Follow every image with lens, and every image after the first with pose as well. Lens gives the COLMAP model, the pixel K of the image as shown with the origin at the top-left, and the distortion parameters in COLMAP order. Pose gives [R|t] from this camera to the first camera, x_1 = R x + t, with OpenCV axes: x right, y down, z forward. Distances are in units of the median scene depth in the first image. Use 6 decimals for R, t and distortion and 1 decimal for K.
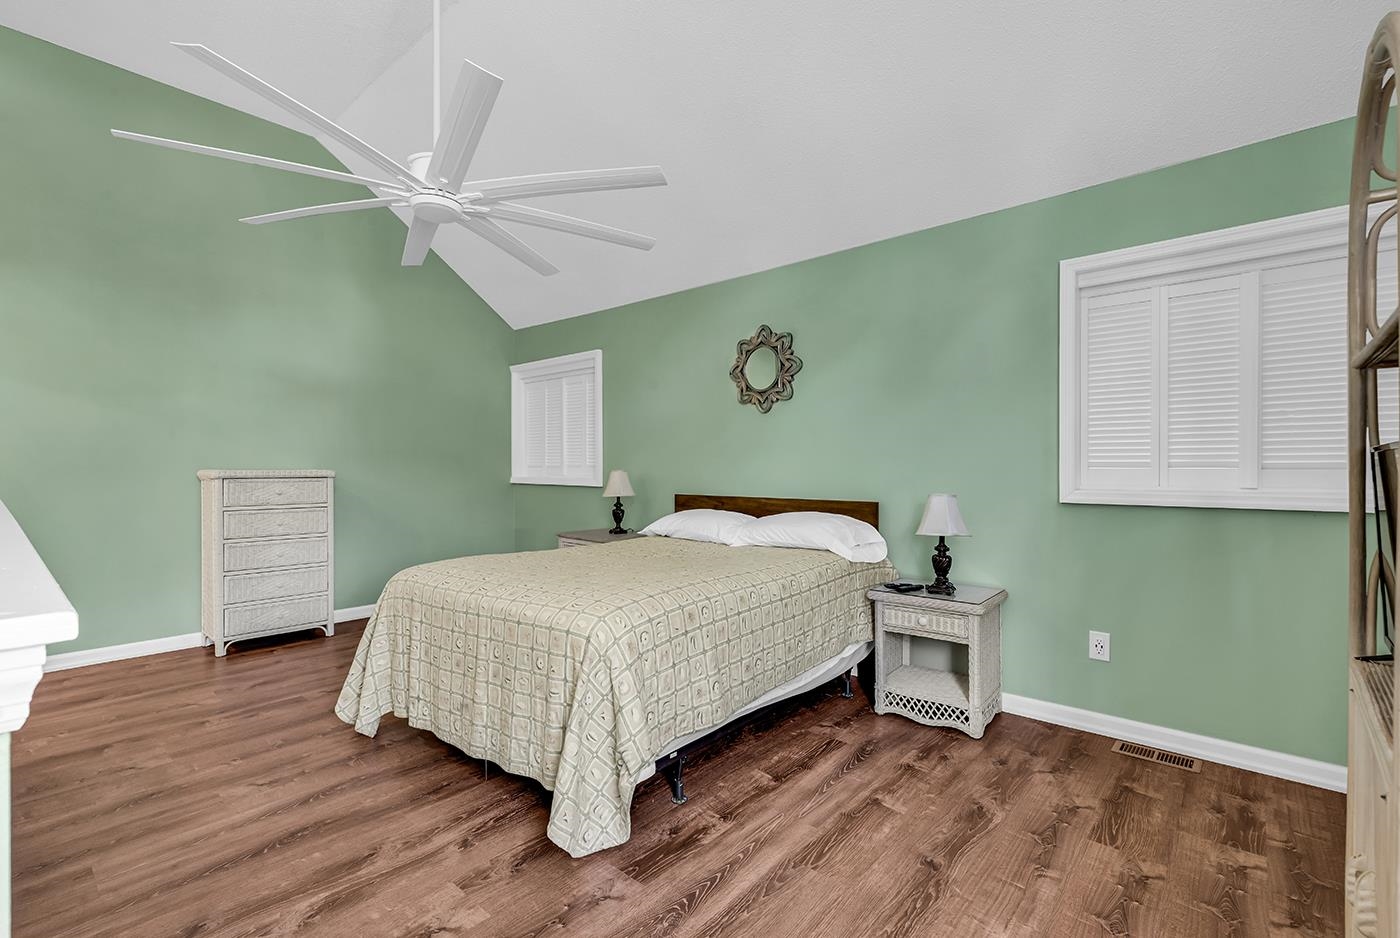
lens RADIAL K [[633.4, 0, 705.6], [0, 633.4, 467.5], [0, 0, 1]] dist [0.002686, 0.000101]
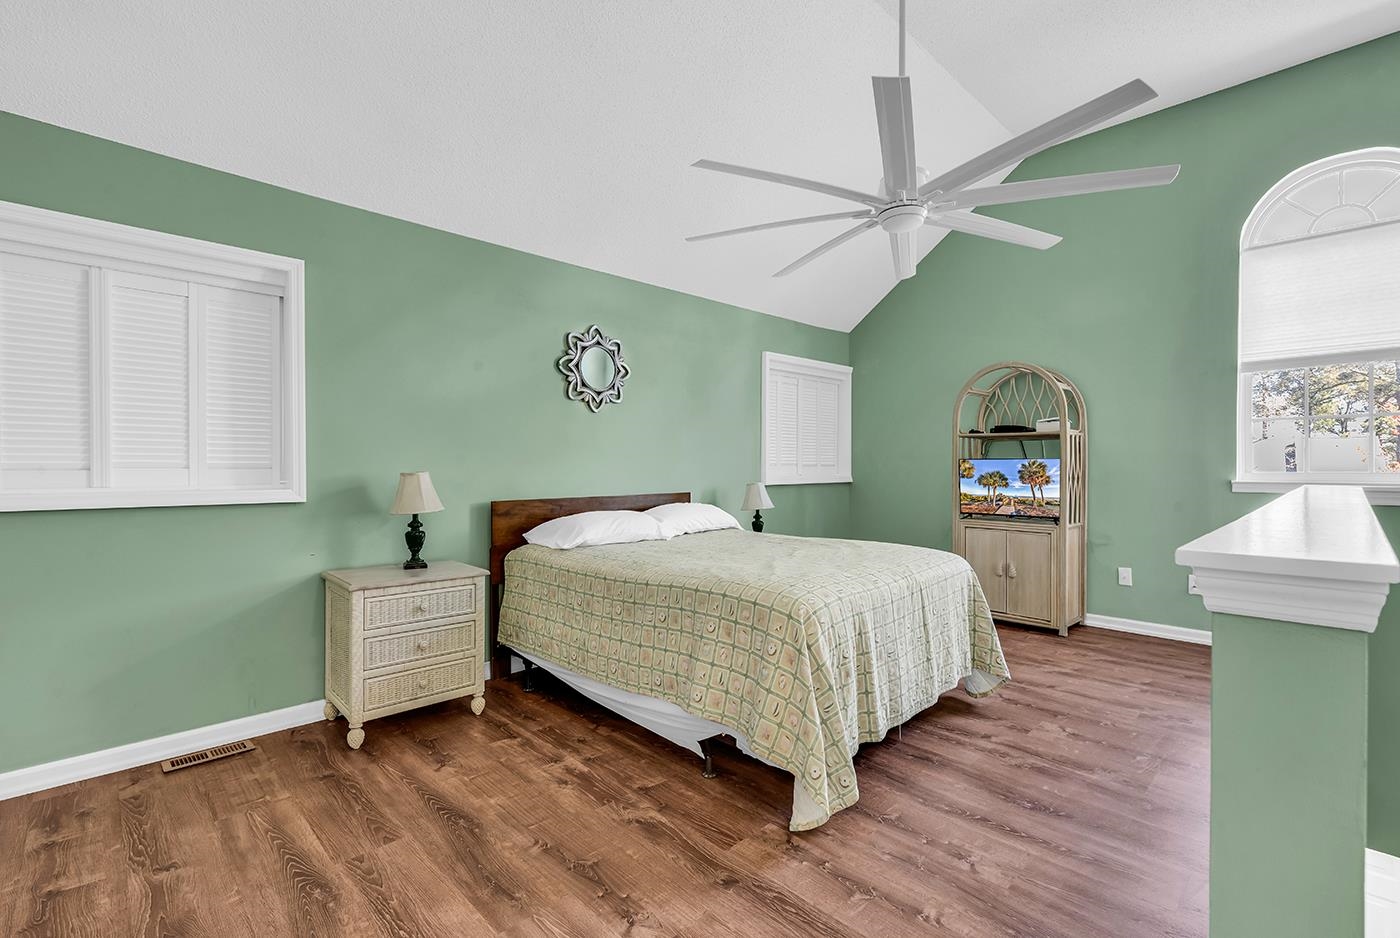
lens RADIAL K [[633.4, 0, 705.6], [0, 633.4, 467.5], [0, 0, 1]] dist [0.002686, 0.000101]
pose [[0.065746, -0.011612, 0.997769, -0.891329], [-0.003706, 0.999923, 0.011881, -0.011048], [-0.997830, -0.004479, 0.065697, 0.749070]]
